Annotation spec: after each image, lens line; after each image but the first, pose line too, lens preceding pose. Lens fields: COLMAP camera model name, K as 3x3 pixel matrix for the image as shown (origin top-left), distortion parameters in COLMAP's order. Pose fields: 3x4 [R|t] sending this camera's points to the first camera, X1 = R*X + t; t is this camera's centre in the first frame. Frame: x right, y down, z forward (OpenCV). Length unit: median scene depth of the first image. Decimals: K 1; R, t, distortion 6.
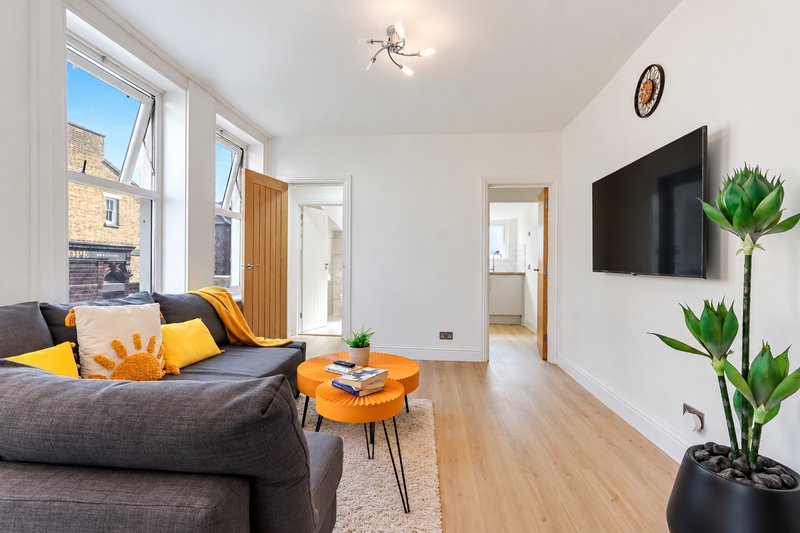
lens RADIAL K [[379.2, 0, 411.5], [0, 379.2, 267.3], [0, 0, 1]] dist [-0.000533, -0.000044]
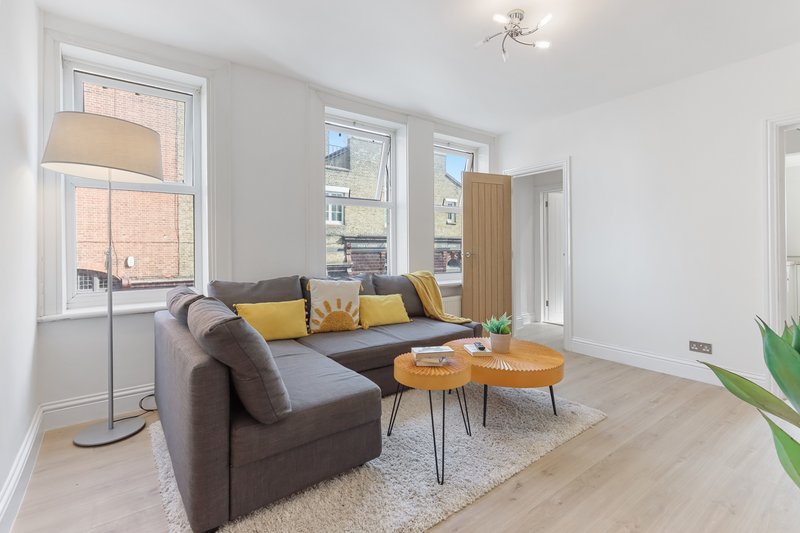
lens RADIAL K [[375.0, 0, 390.0], [0, 375.0, 250.4], [0, 0, 1]] dist [0.000400, 0.000202]
pose [[0.639899, -0.013624, -0.768338, 0.407280], [0.004809, 0.999894, -0.013725, -0.001277], [0.768444, 0.005088, 0.639897, 0.106756]]
